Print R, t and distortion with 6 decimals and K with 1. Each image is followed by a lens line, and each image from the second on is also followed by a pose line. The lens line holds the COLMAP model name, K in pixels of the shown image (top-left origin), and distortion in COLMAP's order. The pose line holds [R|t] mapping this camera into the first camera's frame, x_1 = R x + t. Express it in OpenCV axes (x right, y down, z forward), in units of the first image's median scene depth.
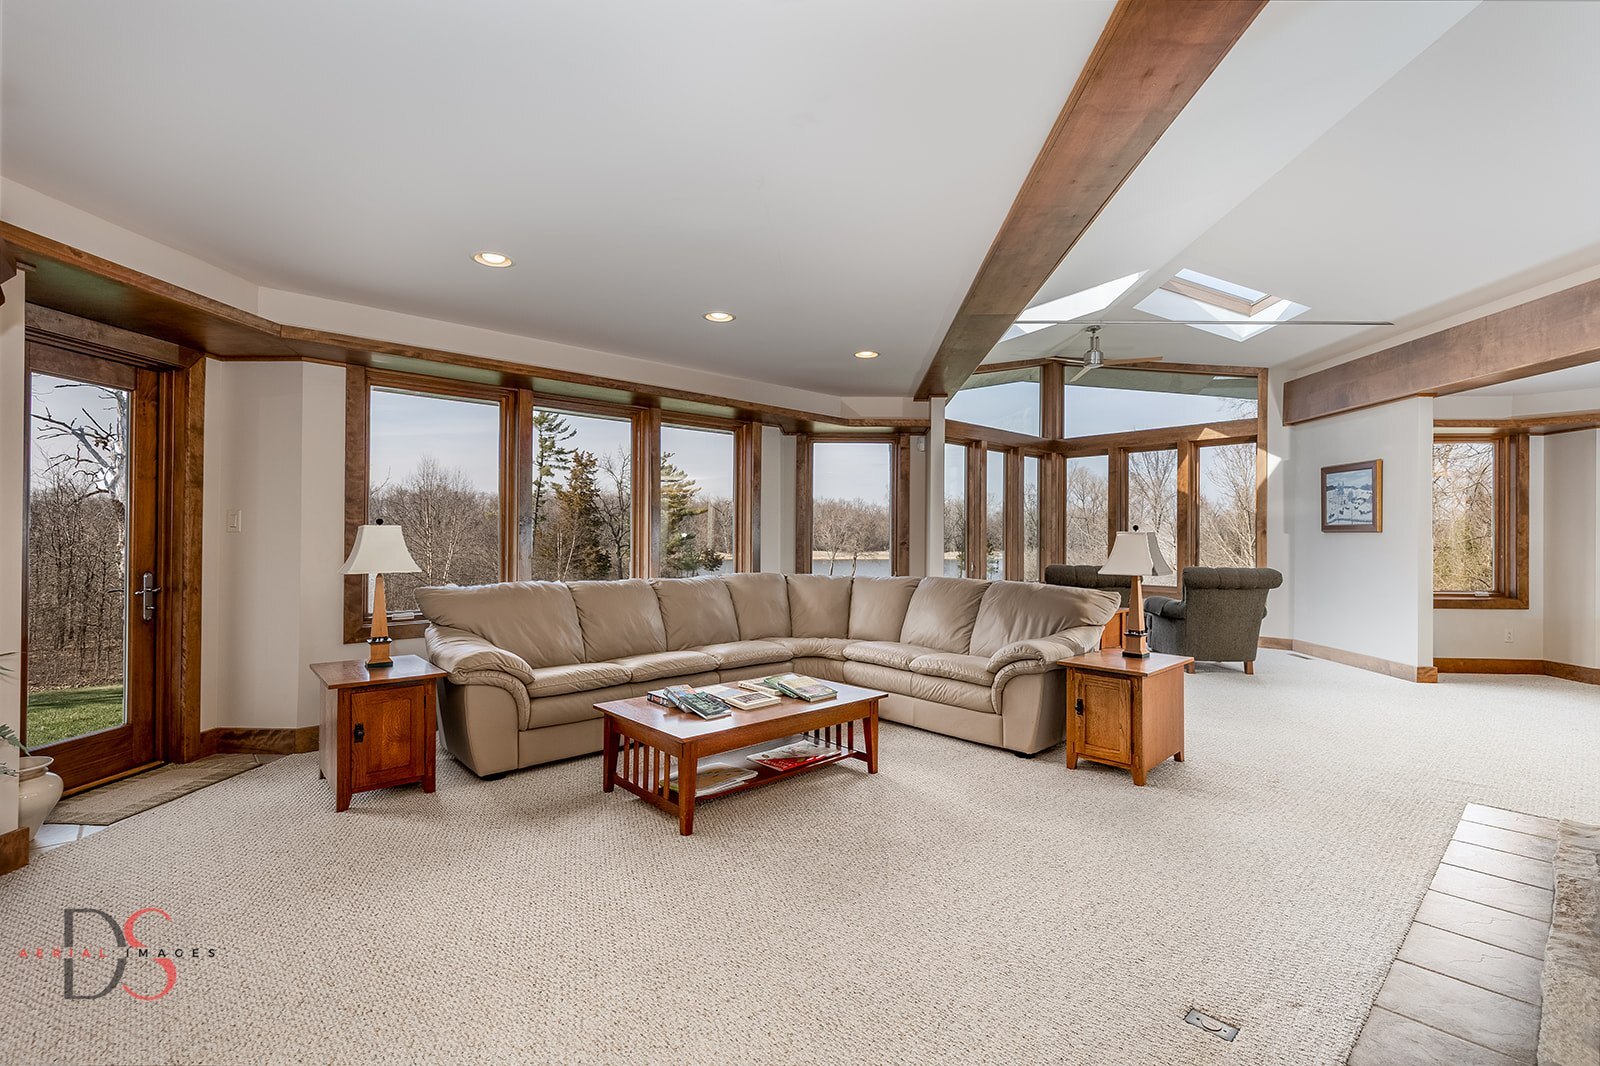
lens RADIAL K [[723.4, 0, 817.4], [0, 723.4, 532.8], [0, 0, 1]] dist [0.005556, 0.000797]
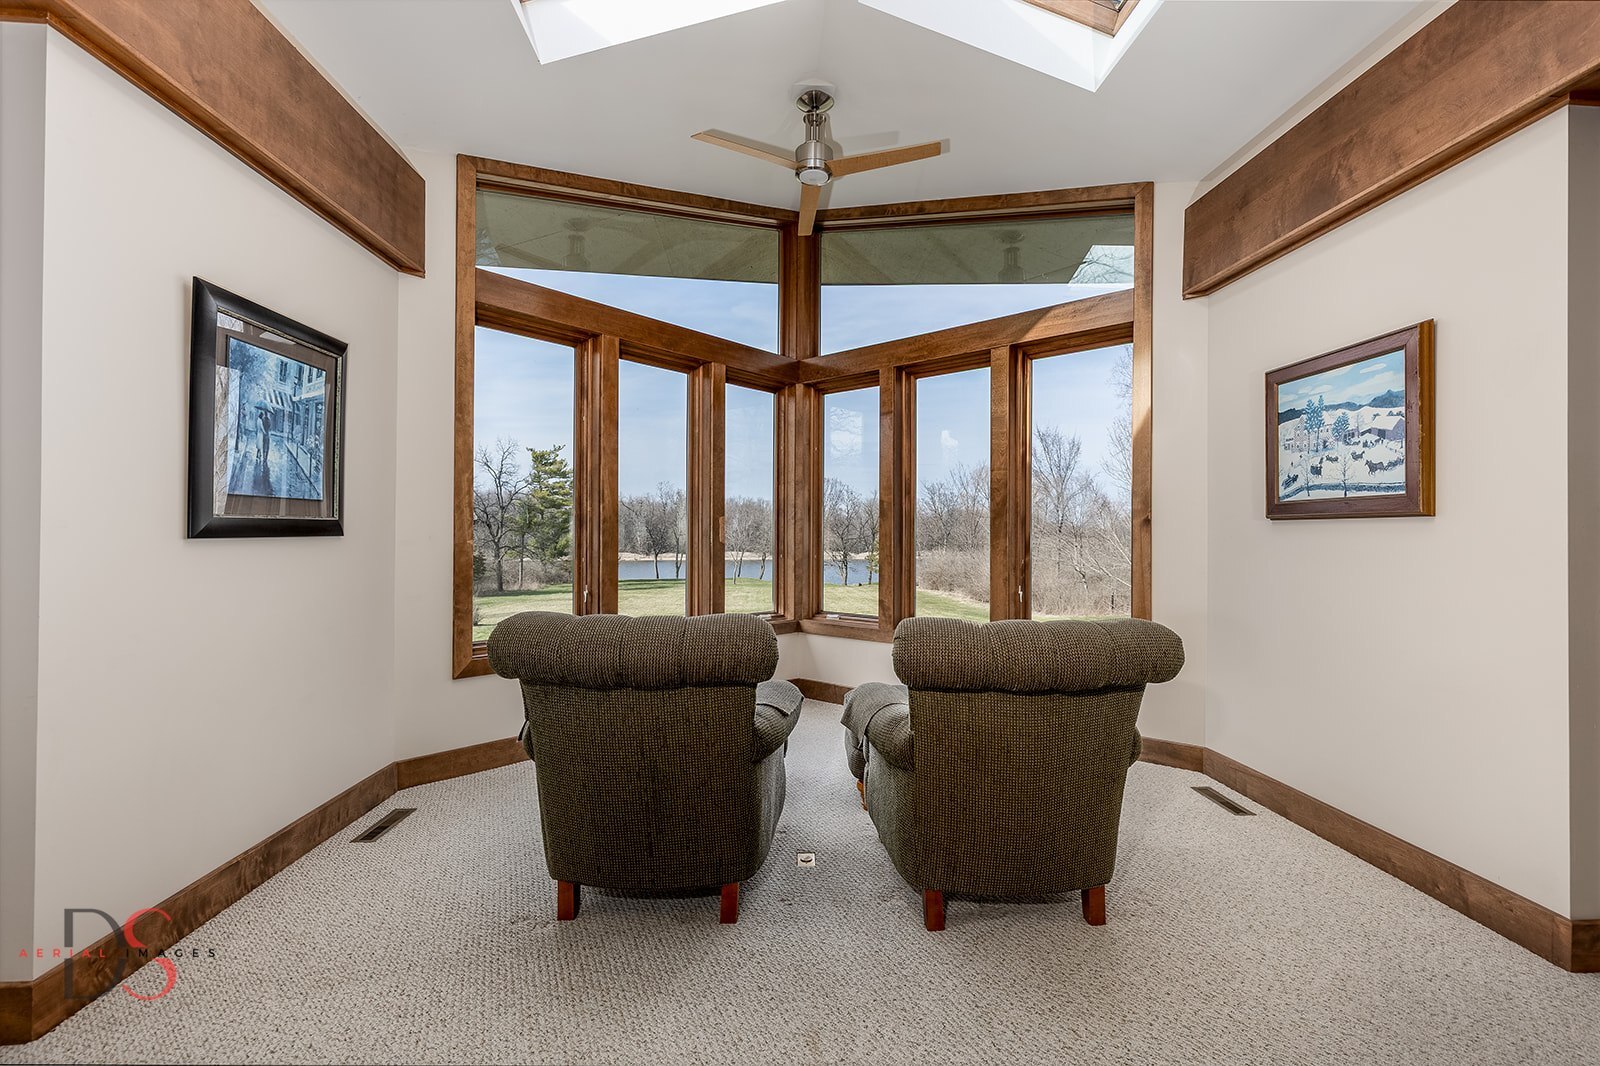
lens RADIAL K [[716.6, 0, 817.9], [0, 716.6, 534.1], [0, 0, 1]] dist [0.004534, -0.000108]
pose [[0.994769, -0.001273, 0.102139, 0.399469], [0.001130, 0.999998, 0.001457, 0.007734], [-0.102140, -0.001334, 0.994769, 0.625749]]
